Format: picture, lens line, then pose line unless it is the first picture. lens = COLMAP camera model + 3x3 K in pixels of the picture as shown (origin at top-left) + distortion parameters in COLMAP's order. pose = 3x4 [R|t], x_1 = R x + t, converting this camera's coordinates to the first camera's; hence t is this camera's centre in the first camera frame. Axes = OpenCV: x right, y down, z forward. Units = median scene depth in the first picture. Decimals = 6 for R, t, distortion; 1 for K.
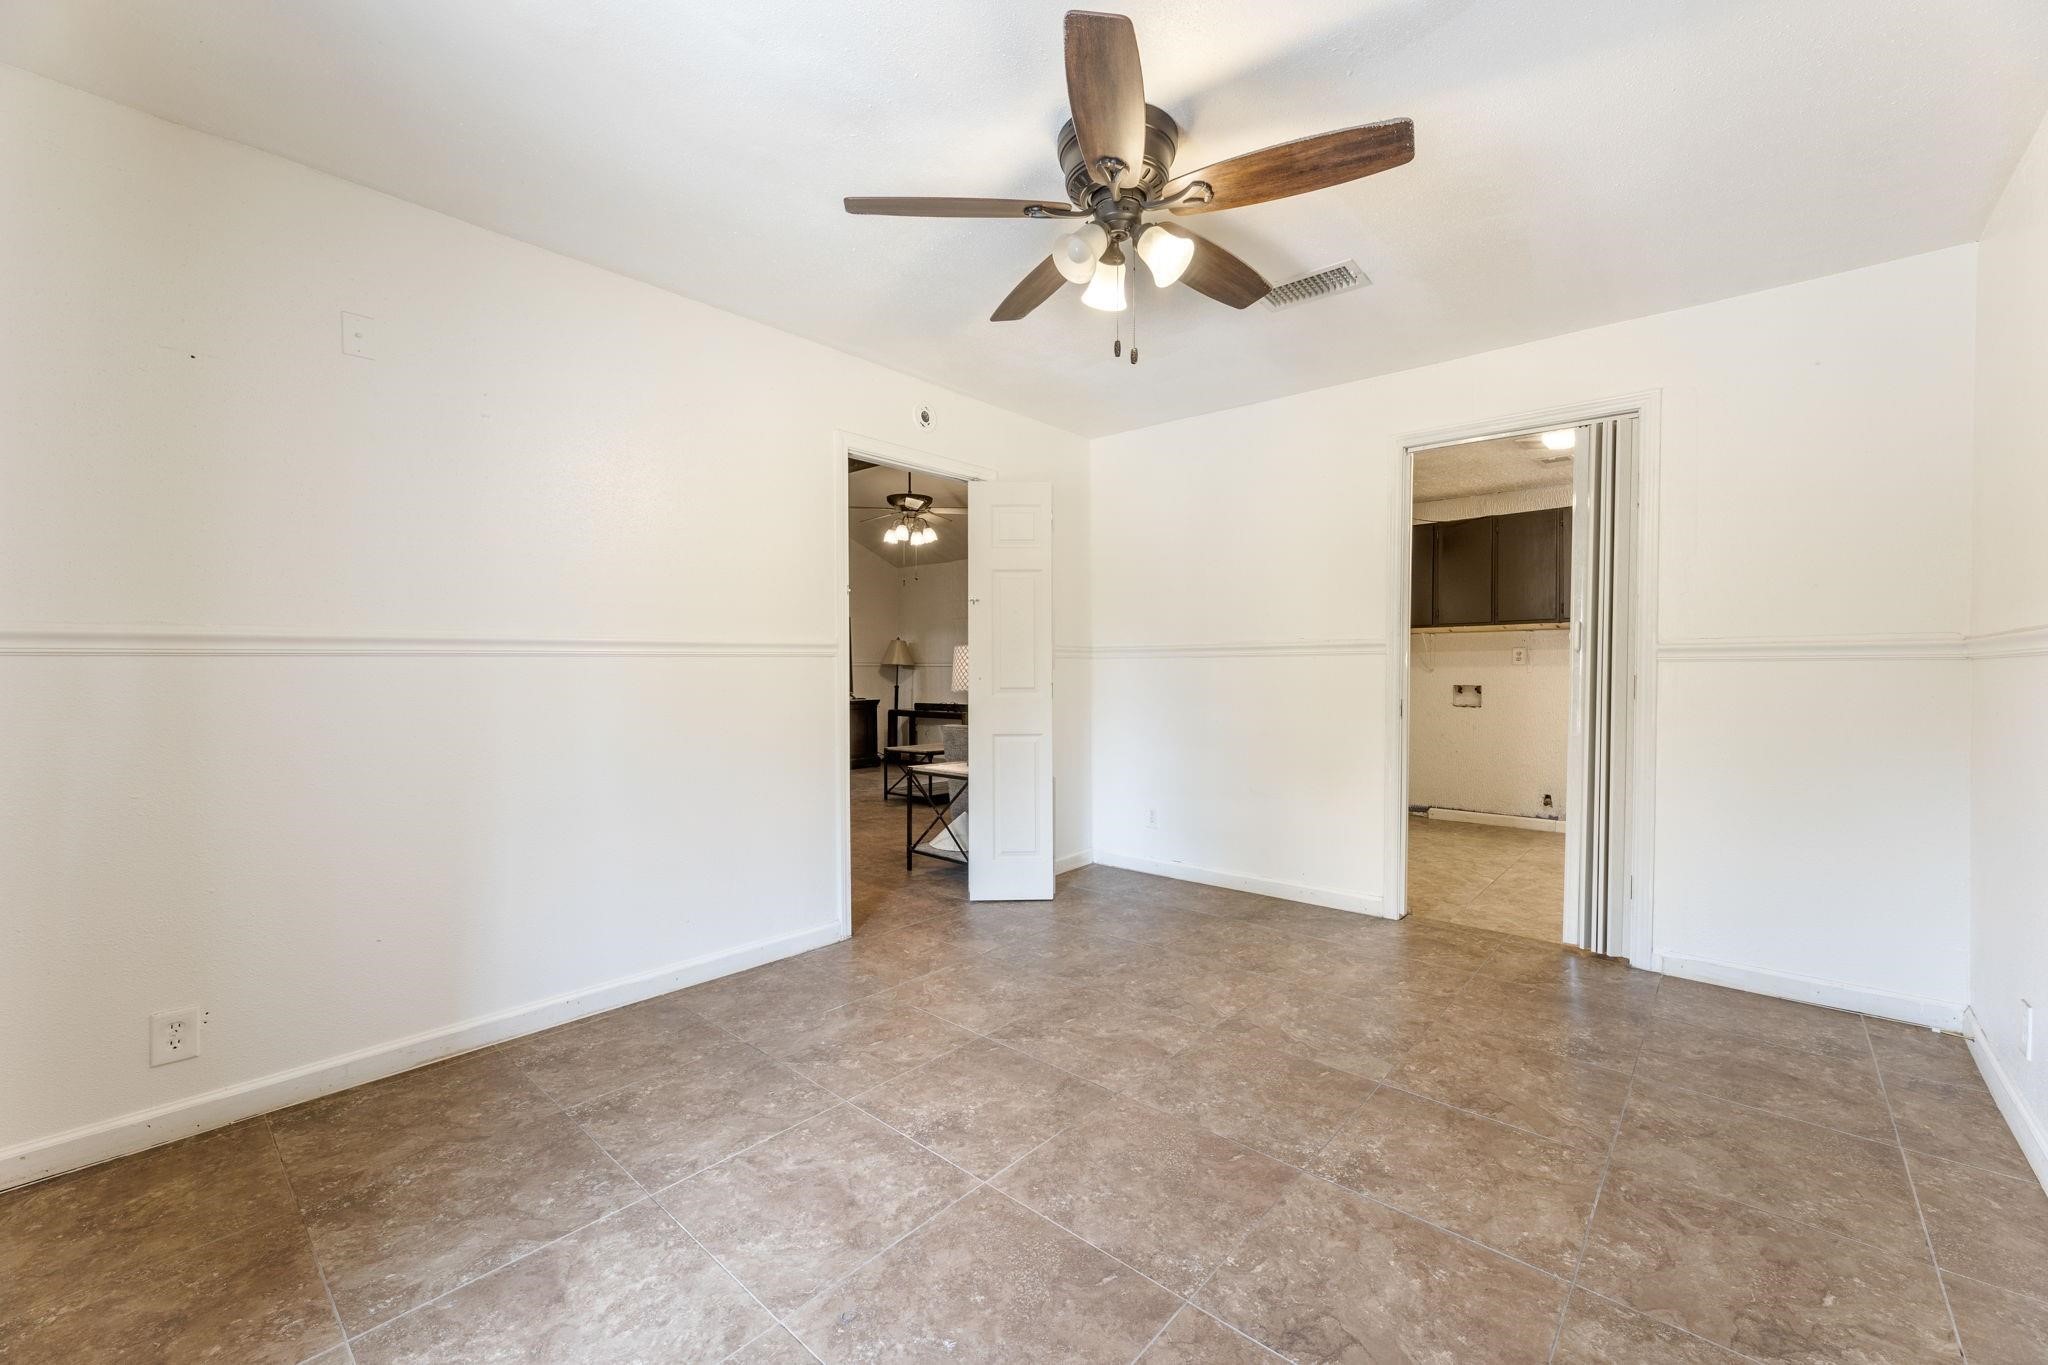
lens RADIAL K [[824.5, 0, 1027.3], [0, 824.5, 677.7], [0, 0, 1]] dist [0.001765, -0.000029]
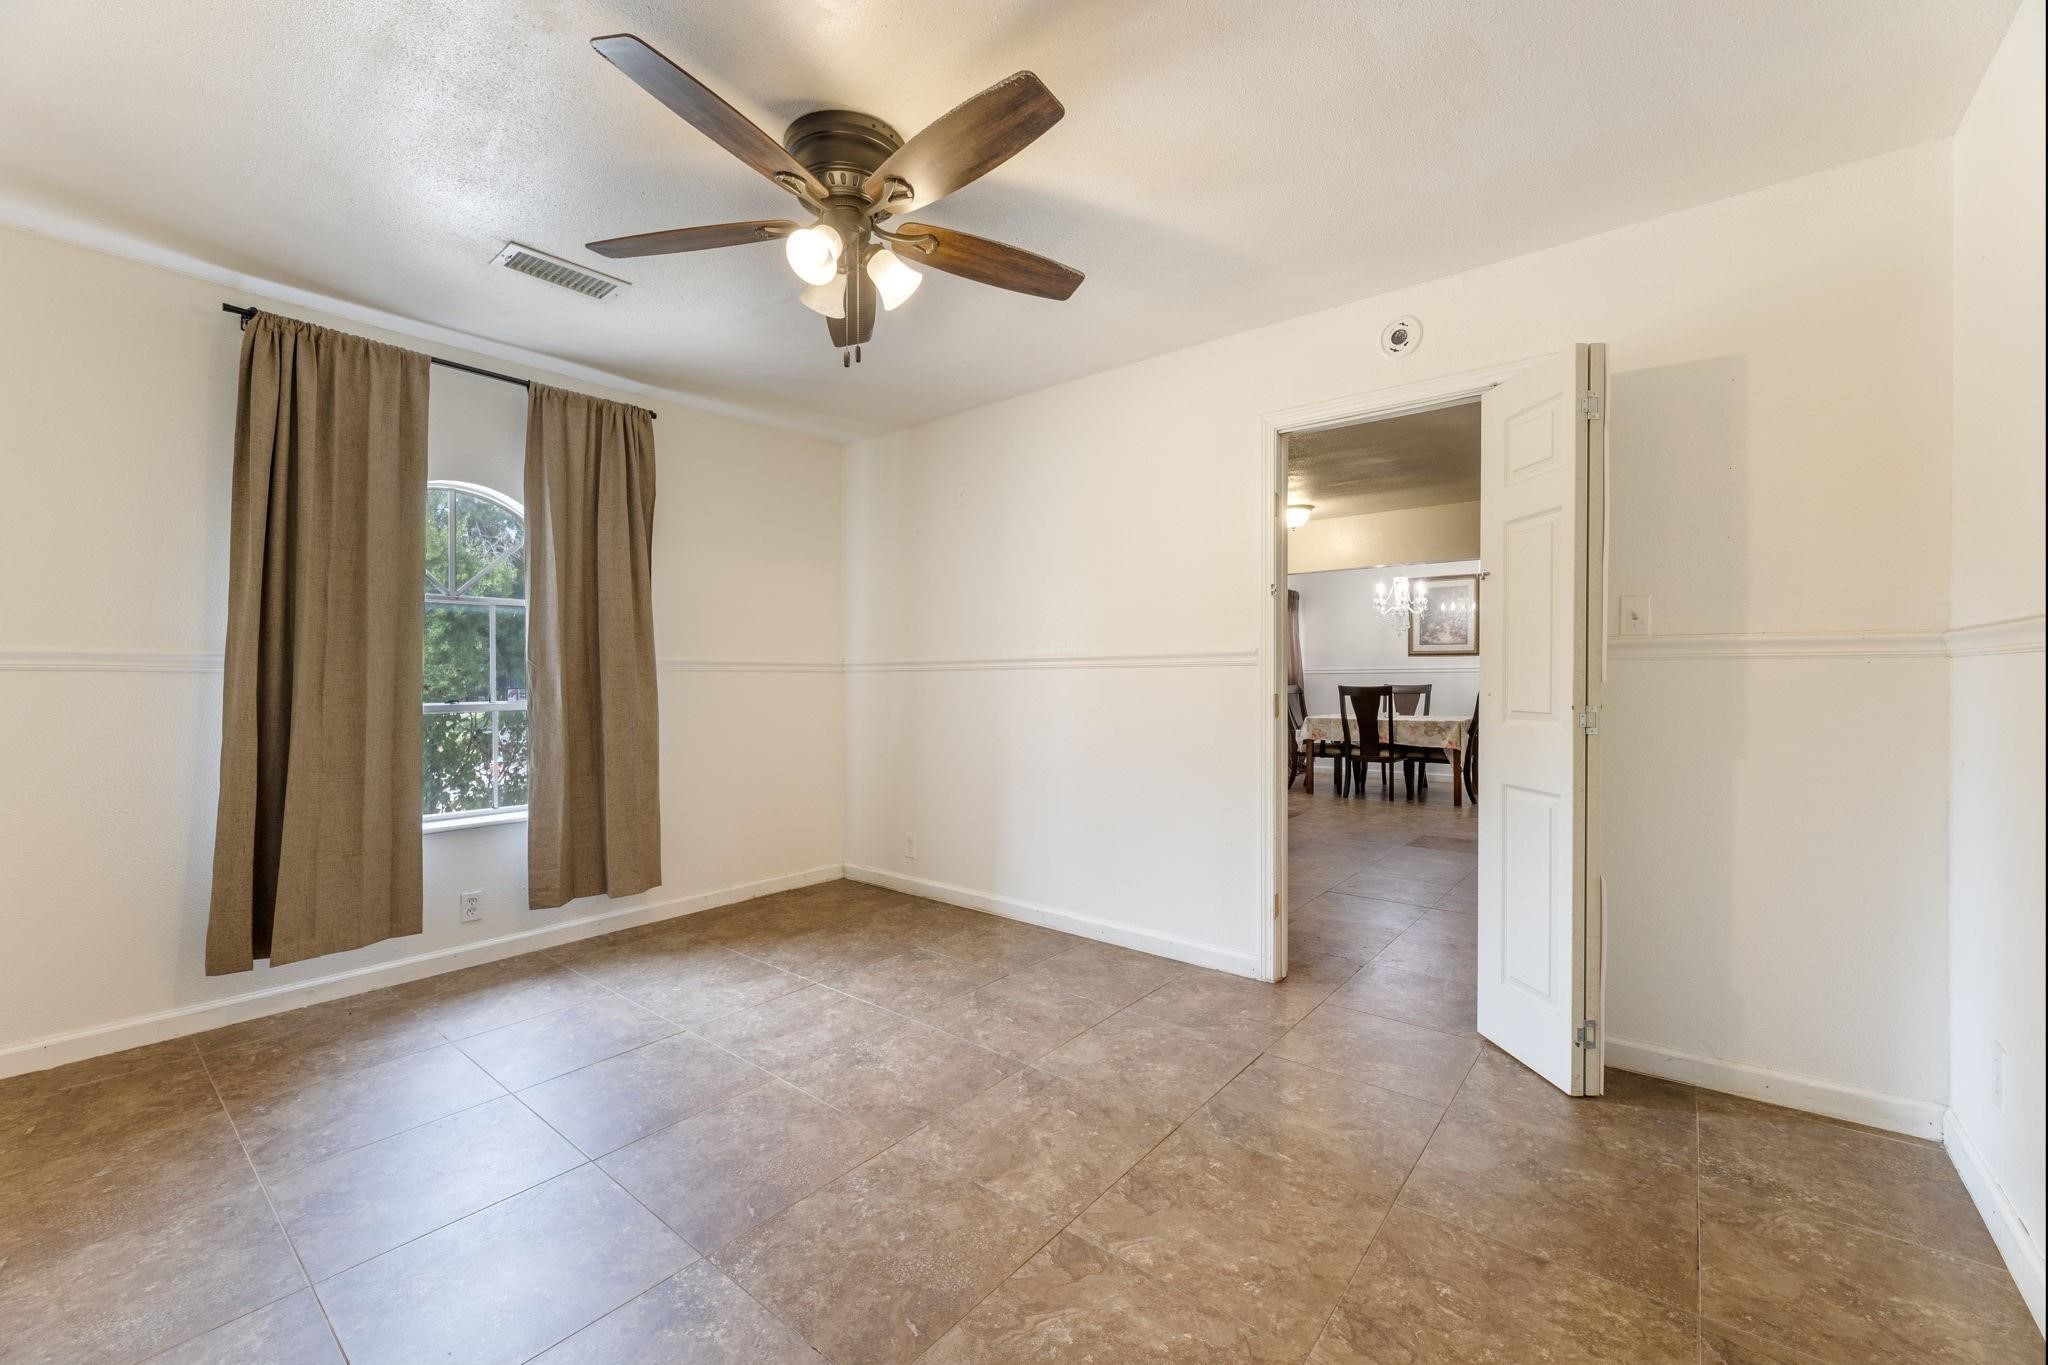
lens RADIAL K [[824.5, 0, 1026.0], [0, 824.5, 674.8], [0, 0, 1]] dist [0.001765, -0.000029]
pose [[0.032646, 0.001975, -0.999465, 0.956523], [-0.009919, 0.999949, 0.001652, -0.019687], [0.999418, 0.009860, 0.032664, 1.023552]]
